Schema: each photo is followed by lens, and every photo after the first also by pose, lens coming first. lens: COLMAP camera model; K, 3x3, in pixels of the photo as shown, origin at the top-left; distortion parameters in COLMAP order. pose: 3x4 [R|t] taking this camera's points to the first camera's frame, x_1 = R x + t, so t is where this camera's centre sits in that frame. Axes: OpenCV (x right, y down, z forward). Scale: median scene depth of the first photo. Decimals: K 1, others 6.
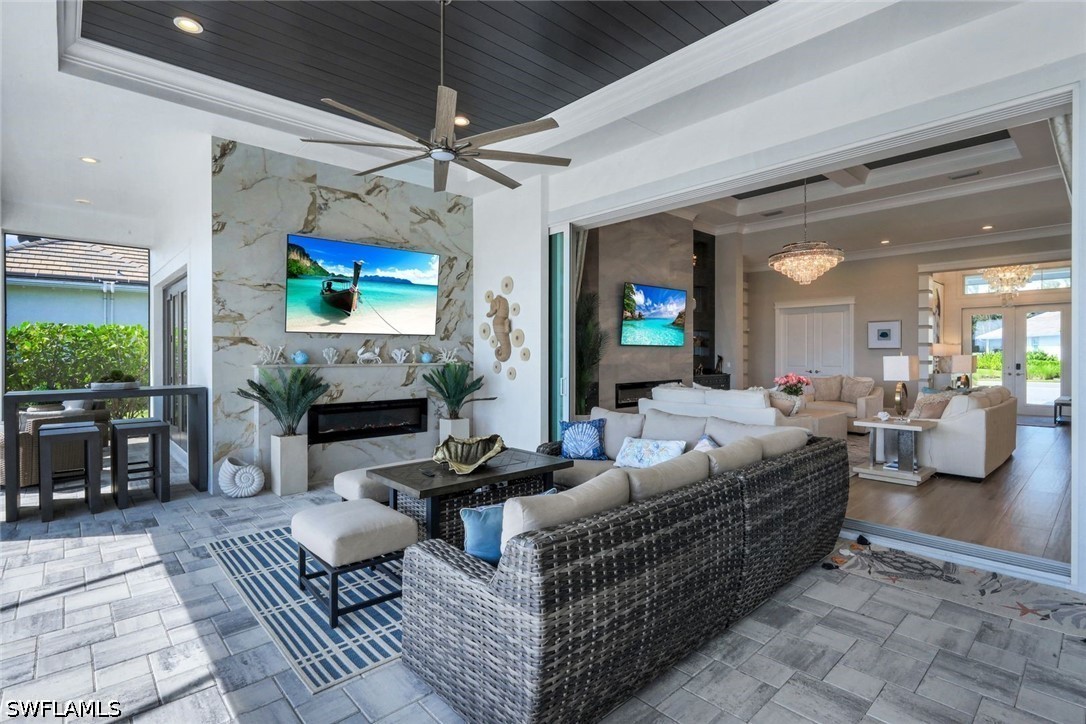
lens RADIAL K [[523.7, 0, 523.9], [0, 523.7, 355.6], [0, 0, 1]] dist [-0.002290, -0.001102]
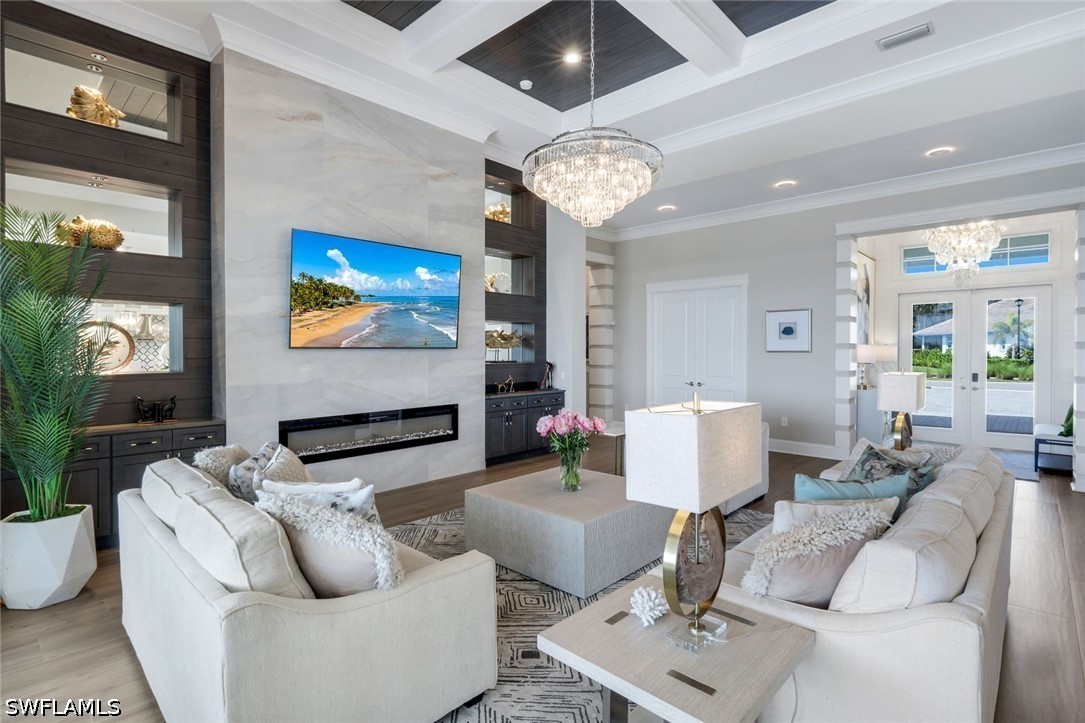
lens RADIAL K [[512.5, 0, 532.2], [0, 512.5, 358.5], [0, 0, 1]] dist [-0.003681, 0.000523]
pose [[0.997049, -0.001106, 0.076753, 0.397112], [0.000186, 0.999928, 0.011986, -0.015900], [-0.076761, -0.011936, 0.996978, 0.474451]]
